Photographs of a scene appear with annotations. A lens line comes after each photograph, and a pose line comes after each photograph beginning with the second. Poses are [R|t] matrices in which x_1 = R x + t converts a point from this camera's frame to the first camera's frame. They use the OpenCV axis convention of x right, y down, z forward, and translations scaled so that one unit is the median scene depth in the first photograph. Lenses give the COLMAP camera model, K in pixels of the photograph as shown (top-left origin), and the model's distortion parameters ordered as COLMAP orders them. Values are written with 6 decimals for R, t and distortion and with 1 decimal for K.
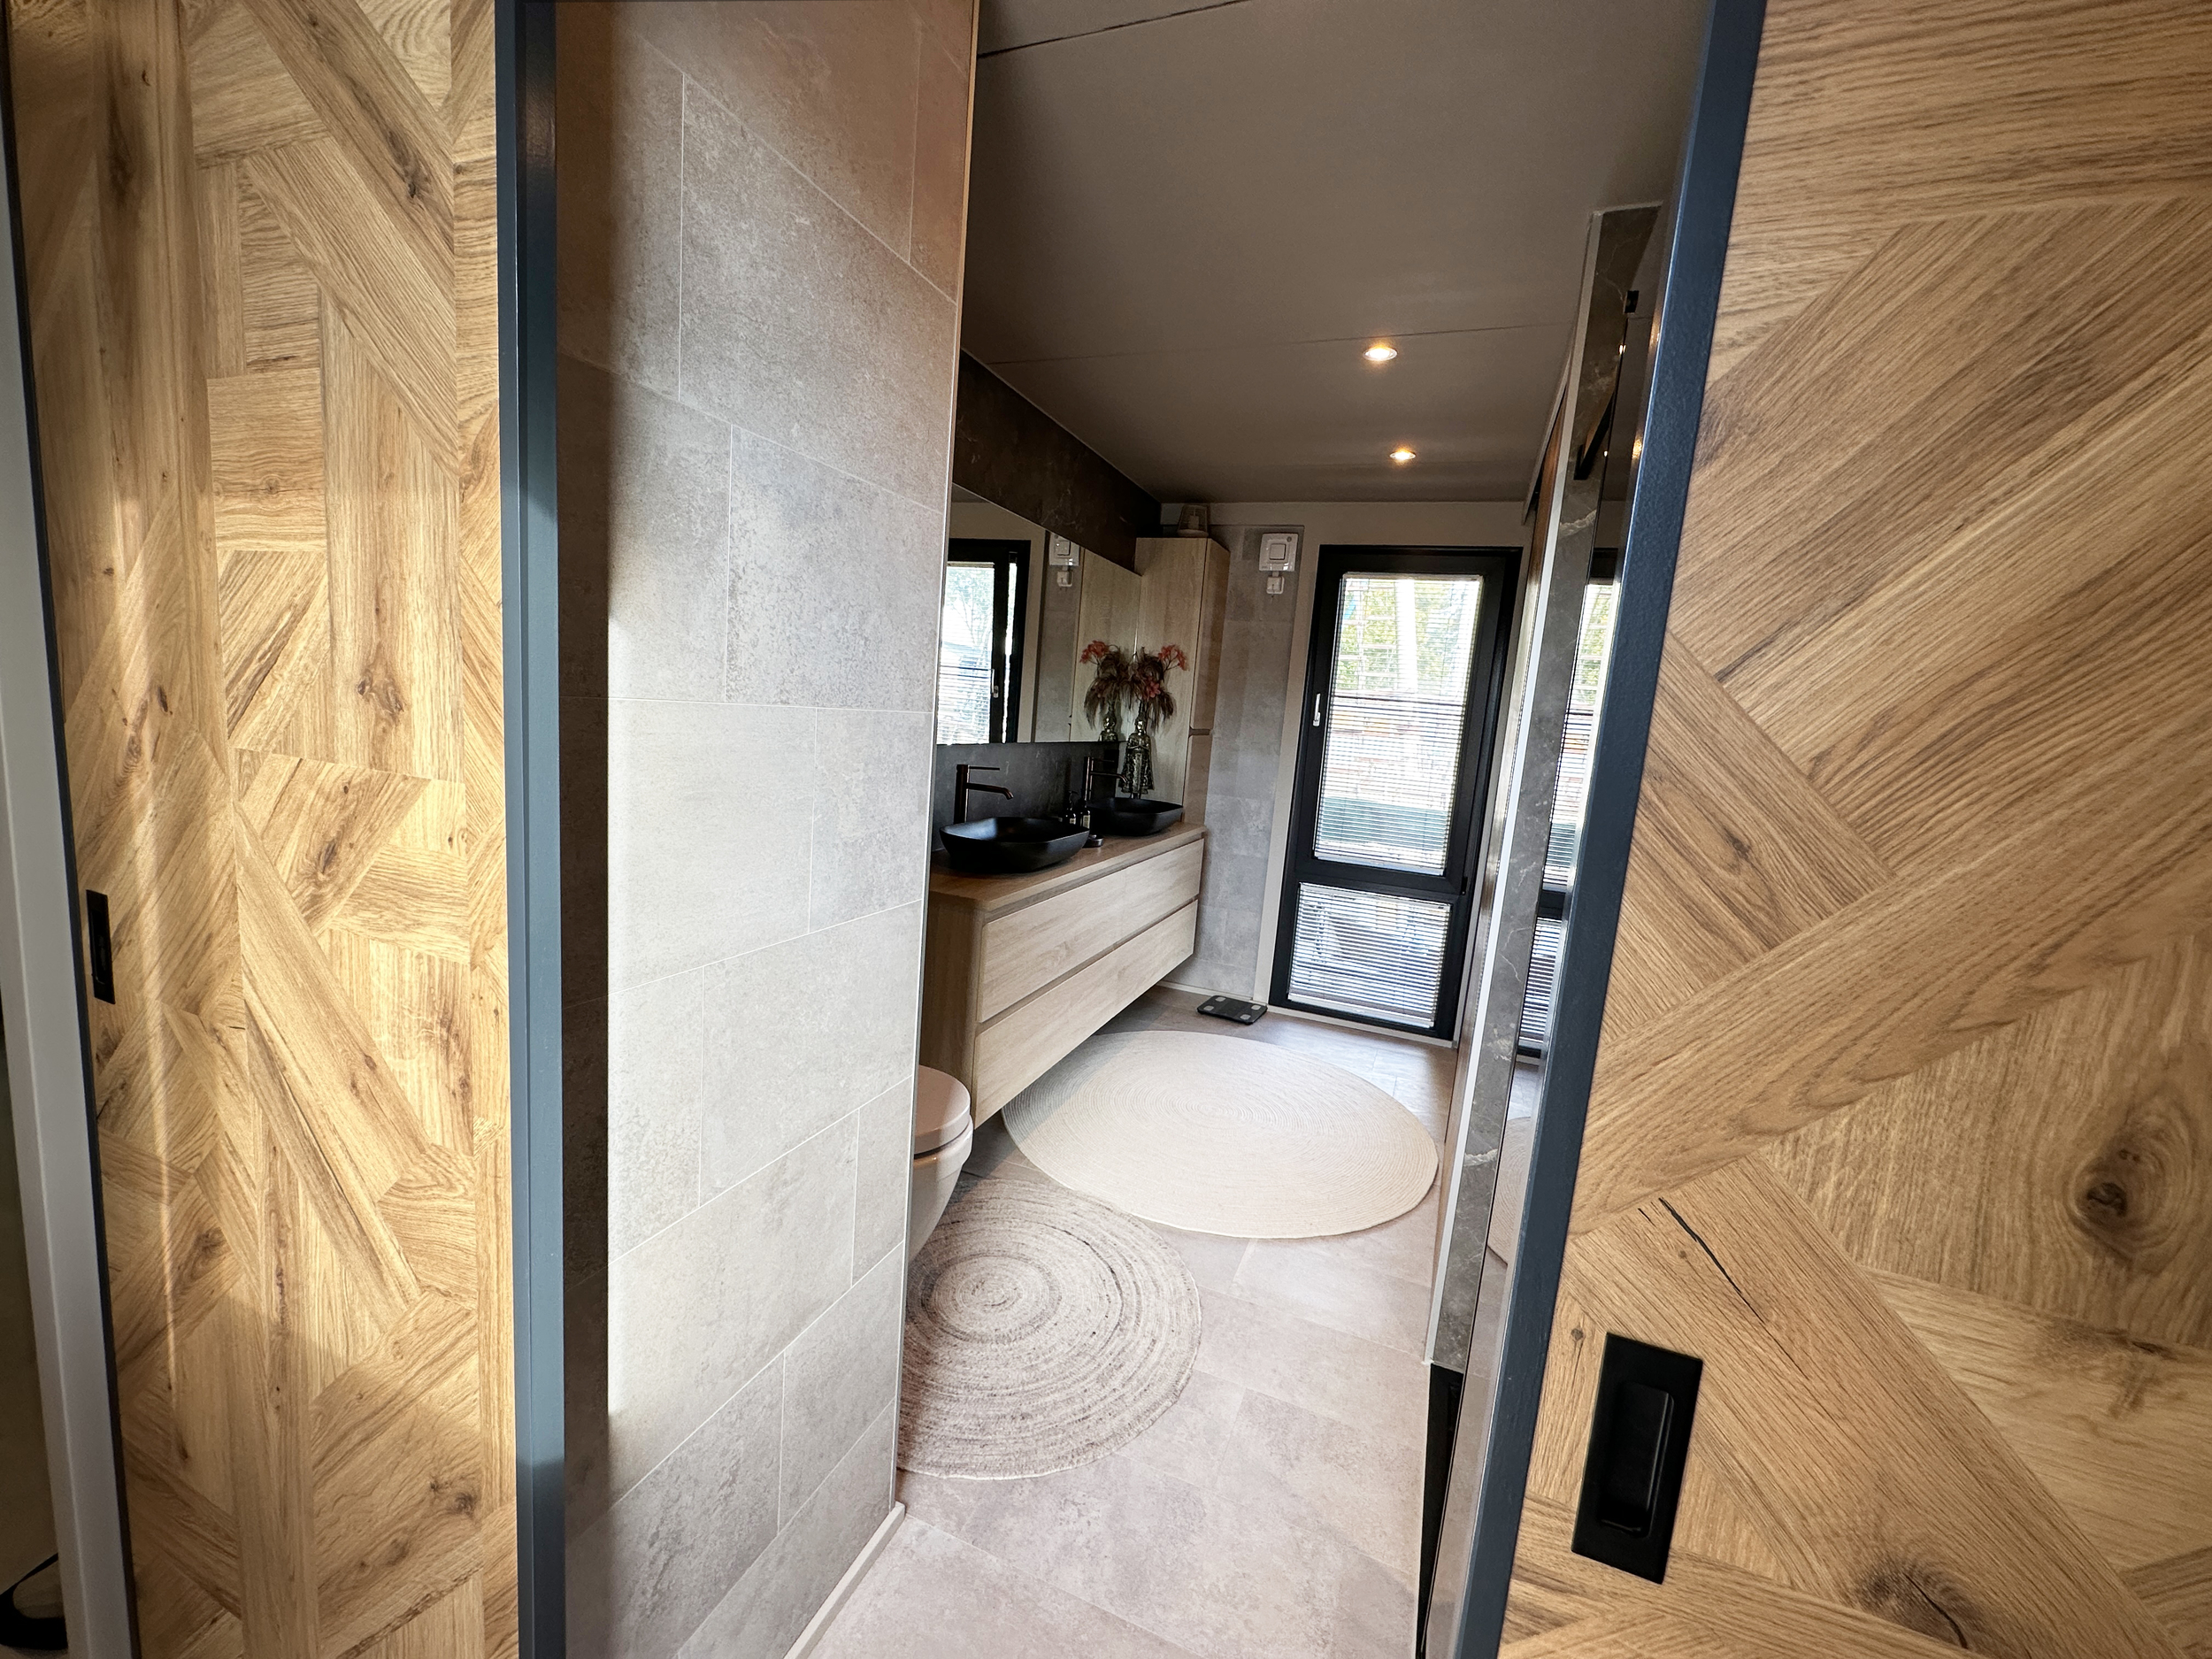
lens RADIAL K [[883.7, 0, 1109.0], [0, 883.7, 830.6], [0, 0, 1]] dist [-0.002787, 0.000103]
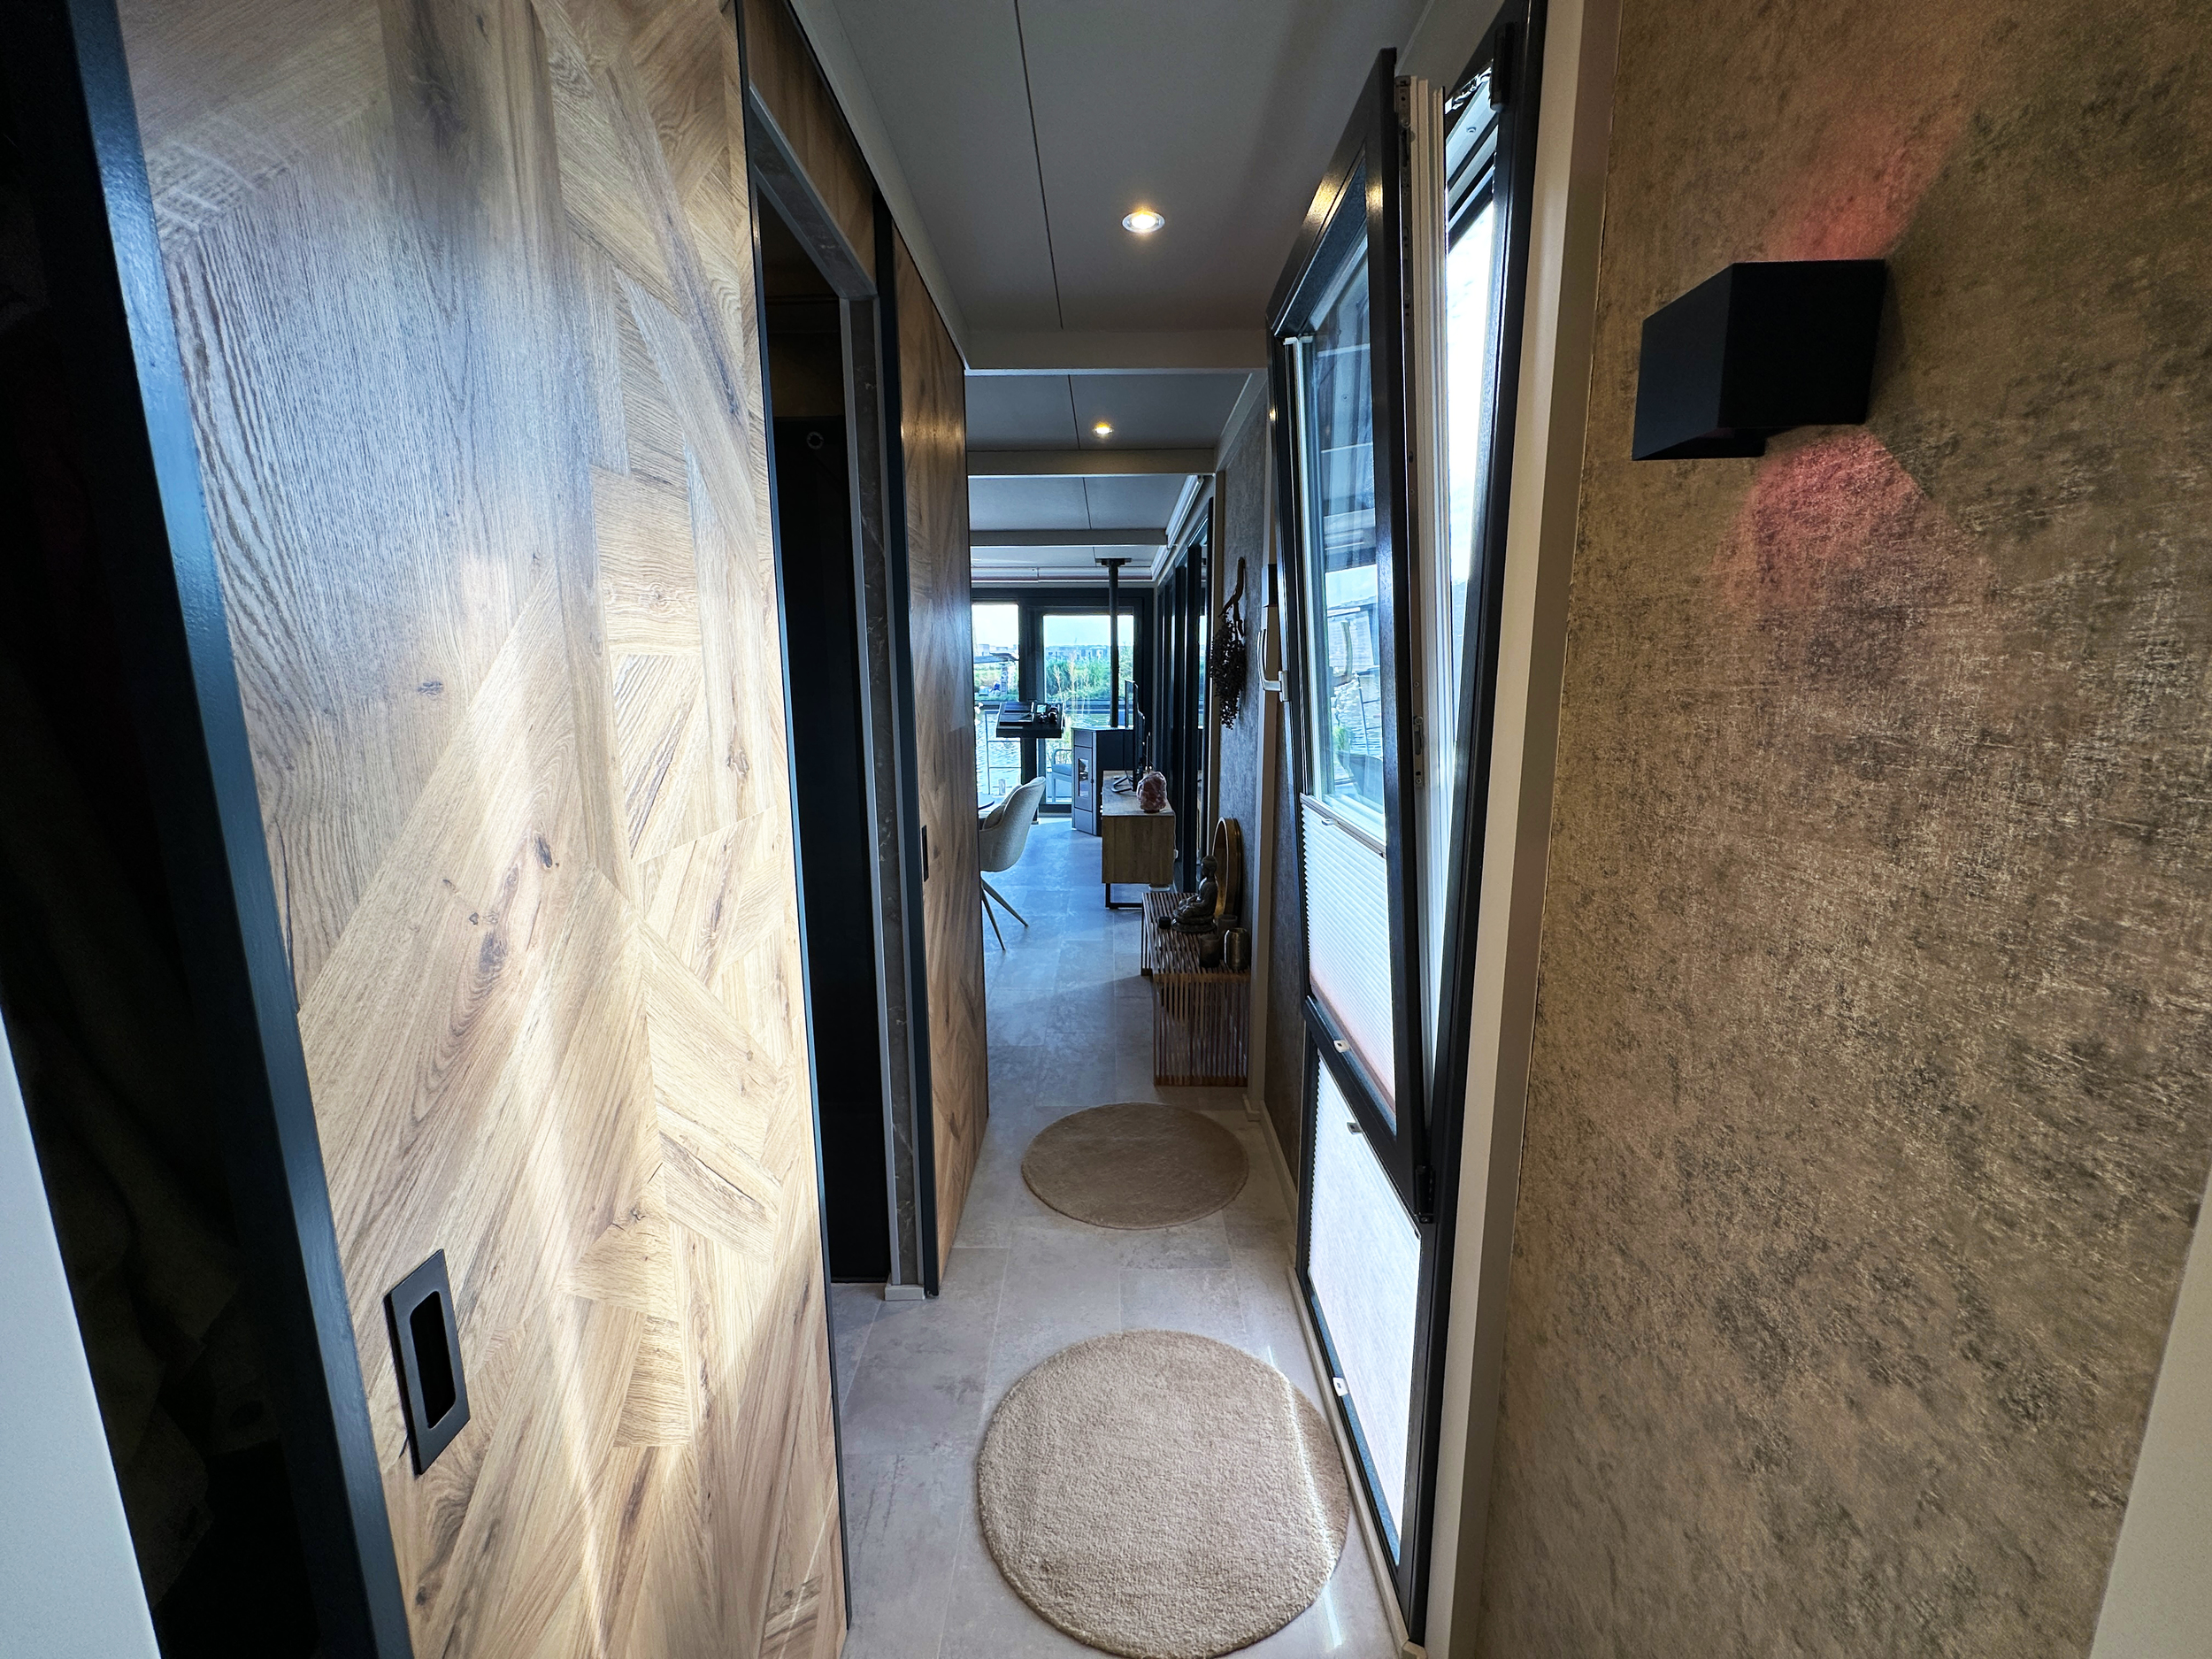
lens RADIAL K [[881.5, 0, 1106.3], [0, 881.5, 831.0], [0, 0, 1]] dist [-0.002791, 0.000767]
pose [[-0.364552, -0.248804, 0.897329, -0.395182], [0.104858, 0.946546, 0.305050, -0.071053], [-0.925260, 0.205298, -0.318976, 0.164662]]
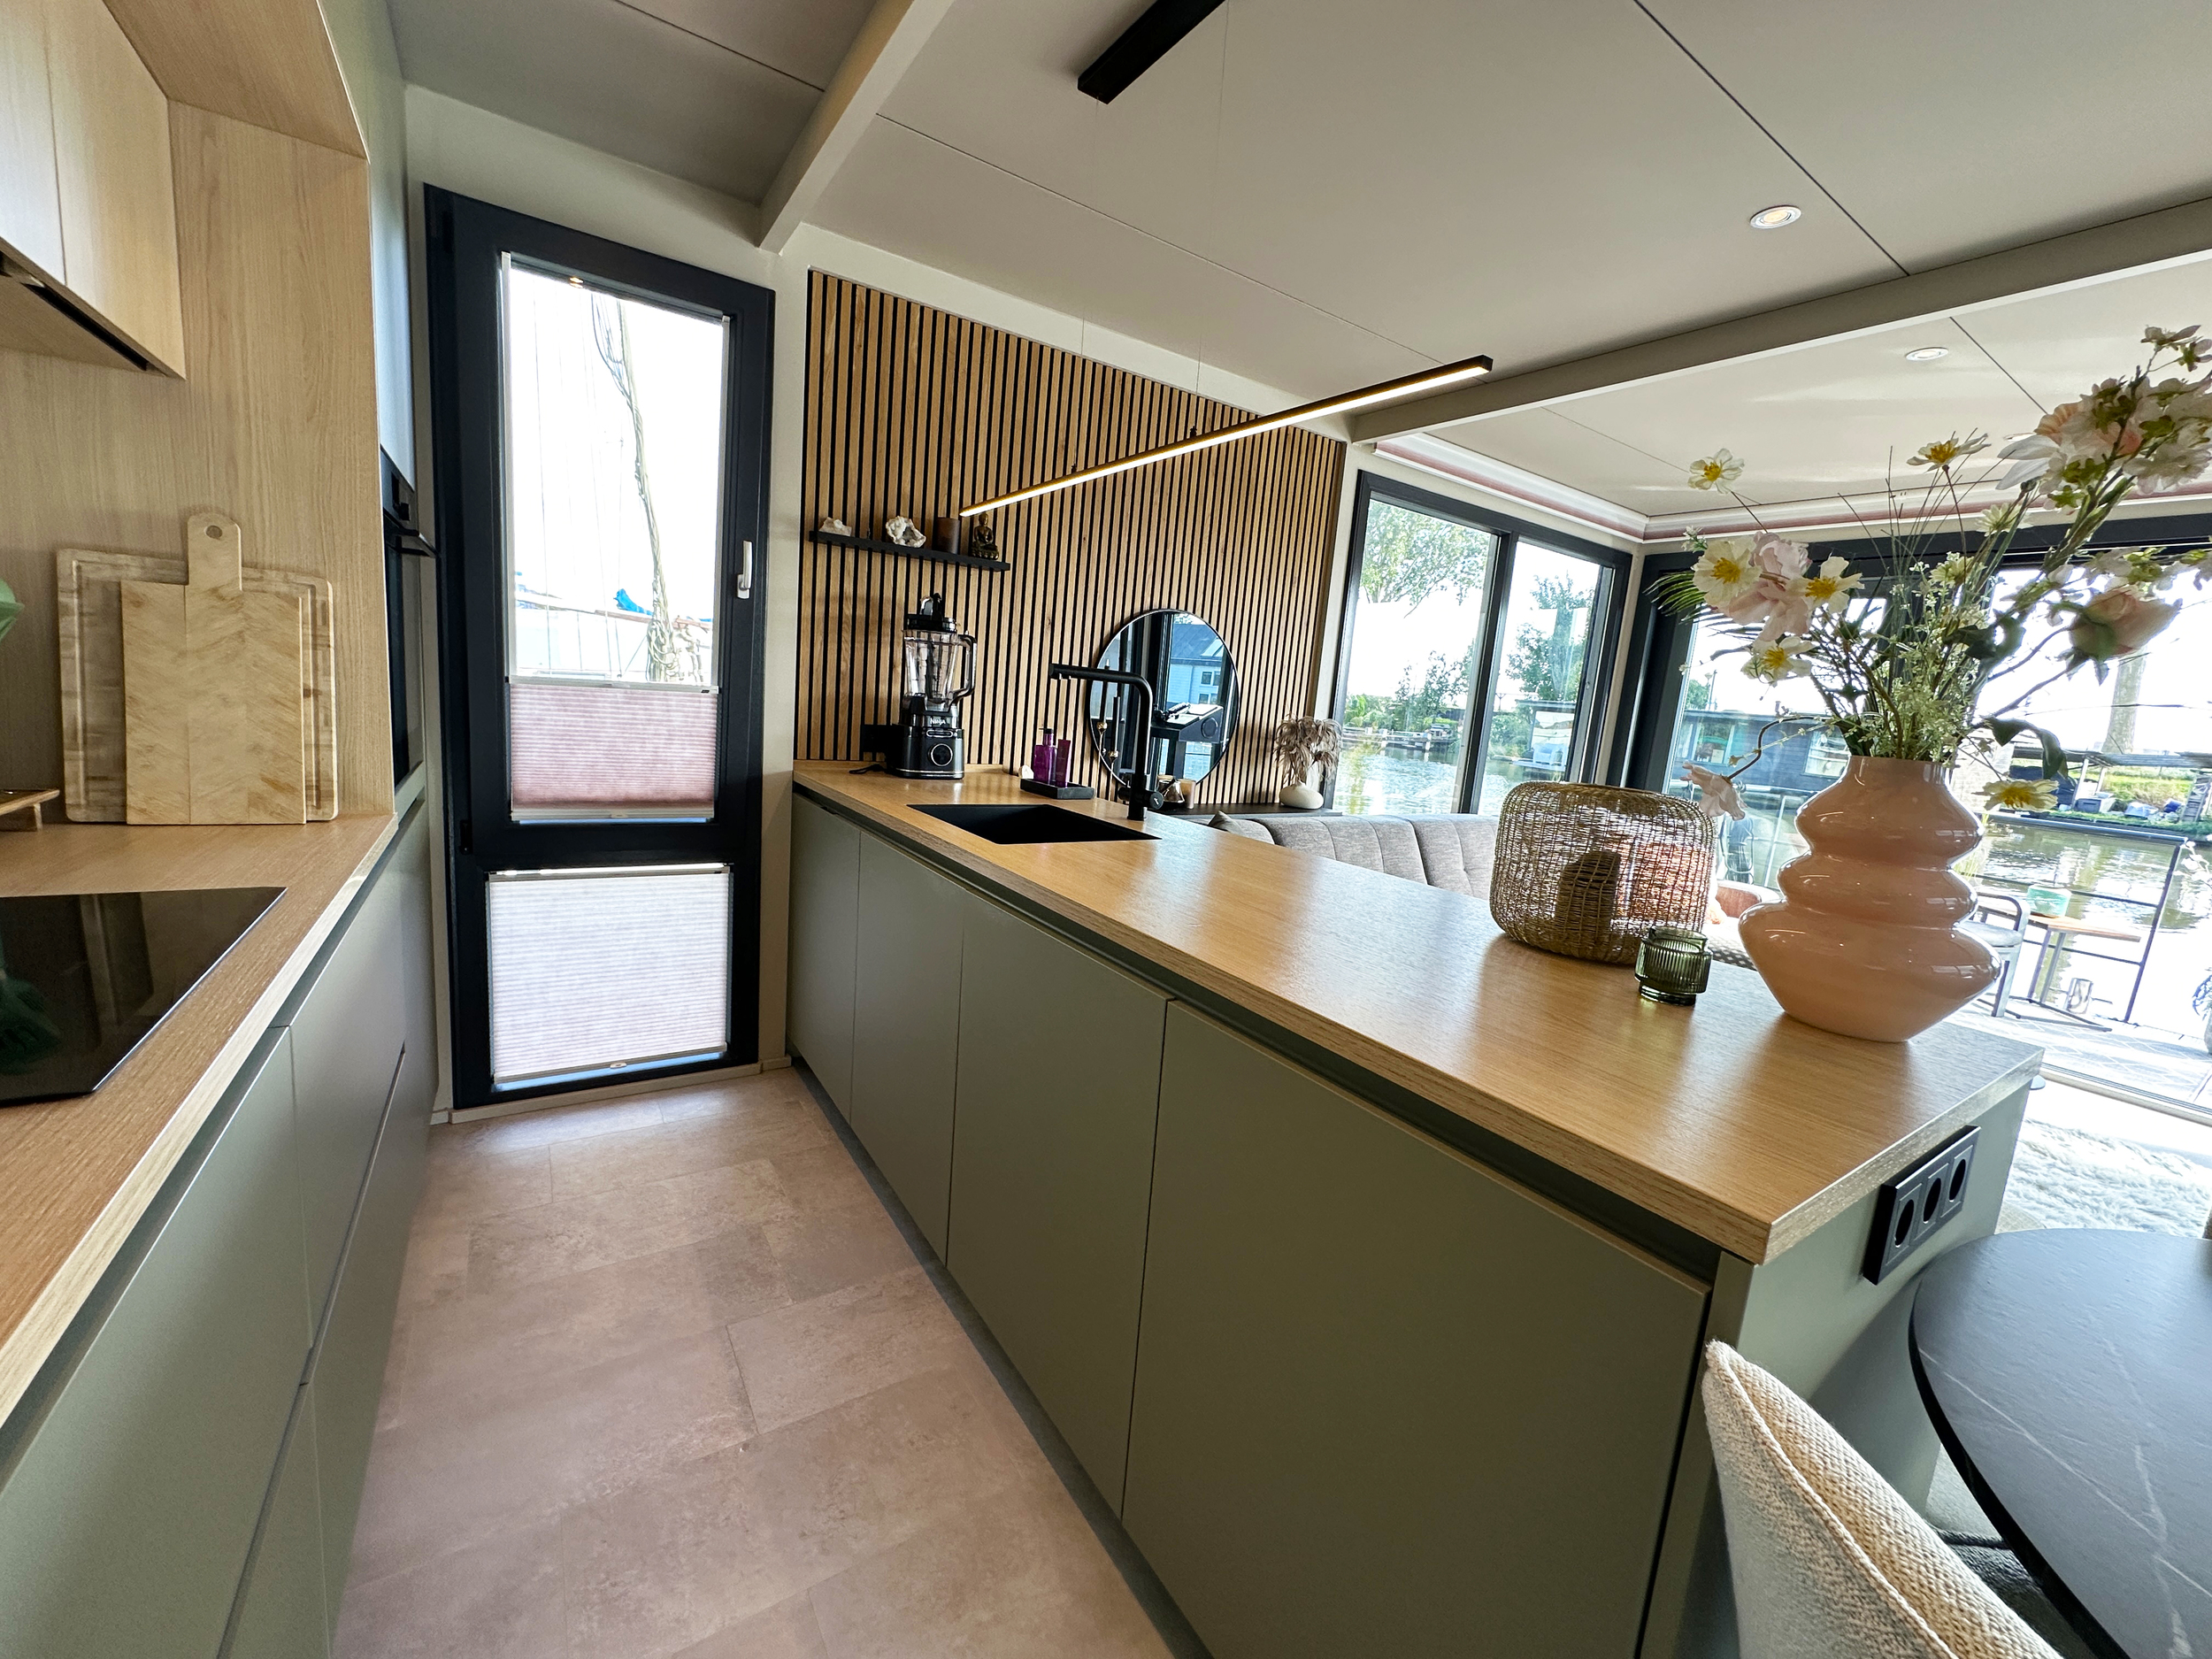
lens RADIAL K [[886.1, 0, 1108.3], [0, 886.1, 827.6], [0, 0, 1]] dist [-0.001032, -0.000004]
pose [[0.574352, -0.158928, 0.803033, 0.574745], [0.074454, 0.987049, 0.142095, 0.063165], [-0.815216, -0.021823, 0.578746, 0.193414]]
